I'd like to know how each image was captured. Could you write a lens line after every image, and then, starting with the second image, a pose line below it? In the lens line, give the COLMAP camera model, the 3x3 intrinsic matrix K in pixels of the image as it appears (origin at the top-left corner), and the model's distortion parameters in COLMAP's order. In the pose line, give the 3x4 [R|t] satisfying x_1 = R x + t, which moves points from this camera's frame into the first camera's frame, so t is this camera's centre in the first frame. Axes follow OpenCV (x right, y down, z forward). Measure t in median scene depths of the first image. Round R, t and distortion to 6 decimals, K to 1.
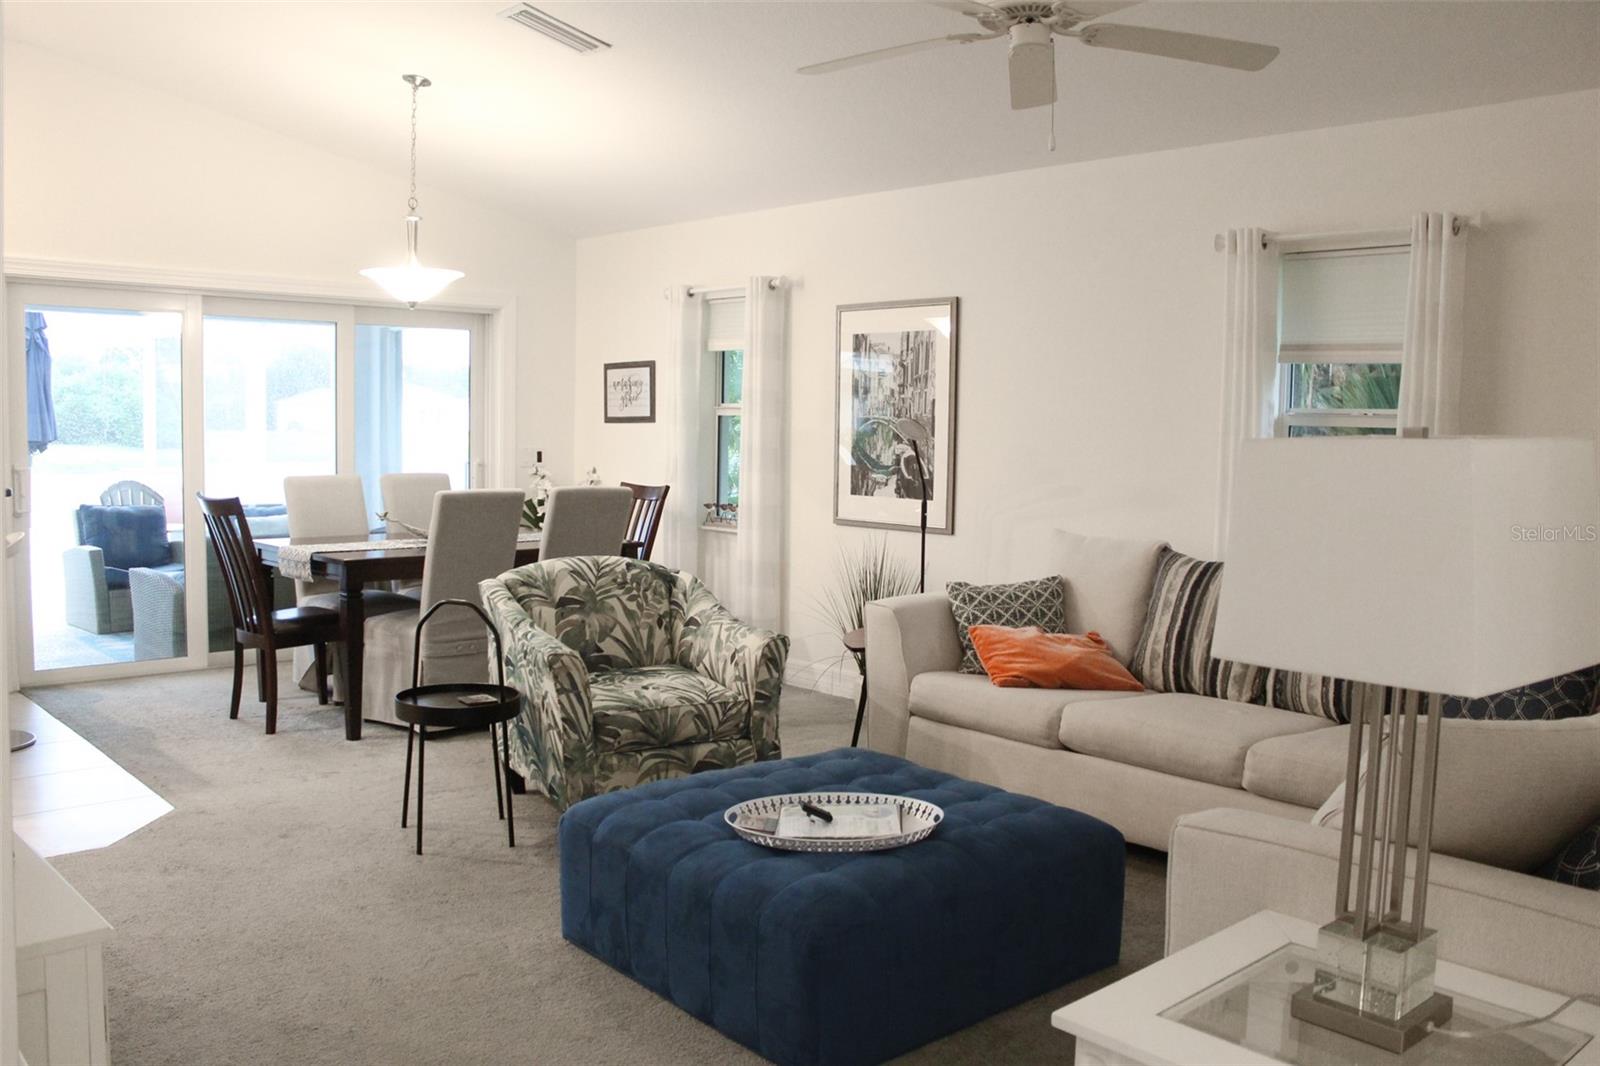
lens RADIAL K [[1341.1, 0, 800.0], [0, 1341.1, 533.0], [0, 0, 1]] dist [-0.132159, 0.007963]
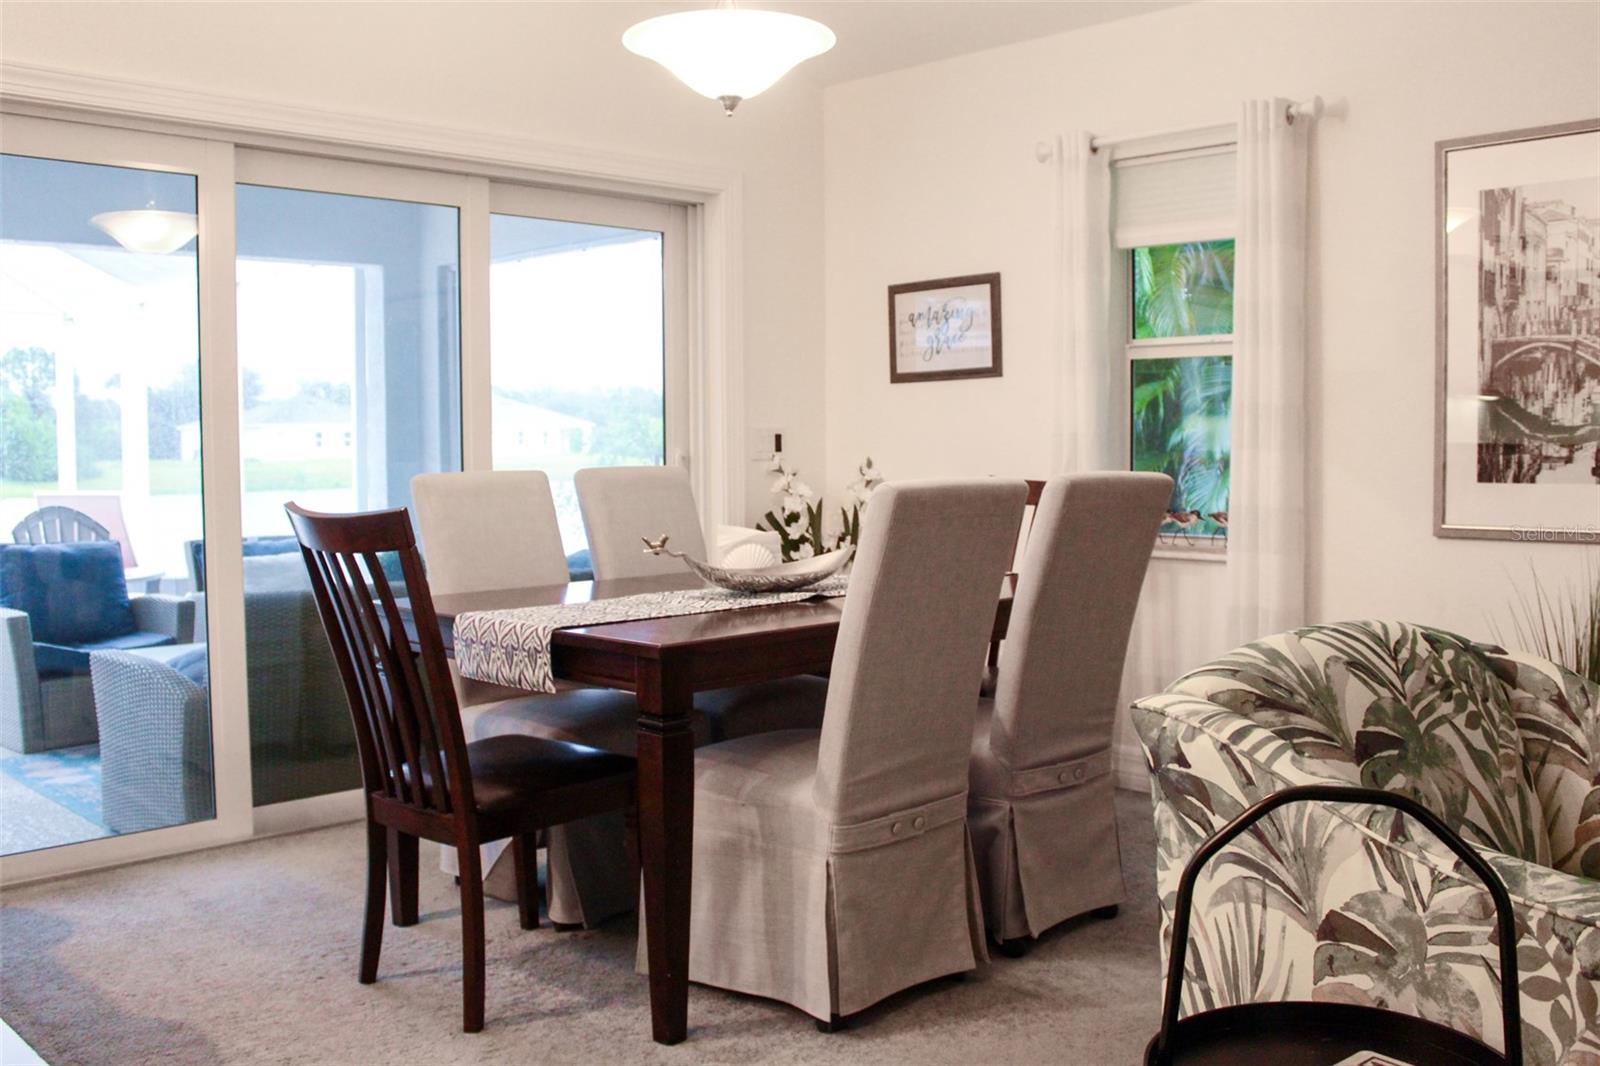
lens RADIAL K [[1467.0, 0, 798.6], [0, 1467.0, 521.8], [0, 0, 1]] dist [-0.111330, -0.000021]
pose [[0.999187, -0.027780, 0.029209, -0.248353], [0.028493, 0.999299, -0.024269, -0.005915], [-0.028514, 0.025081, 0.999279, 0.405055]]
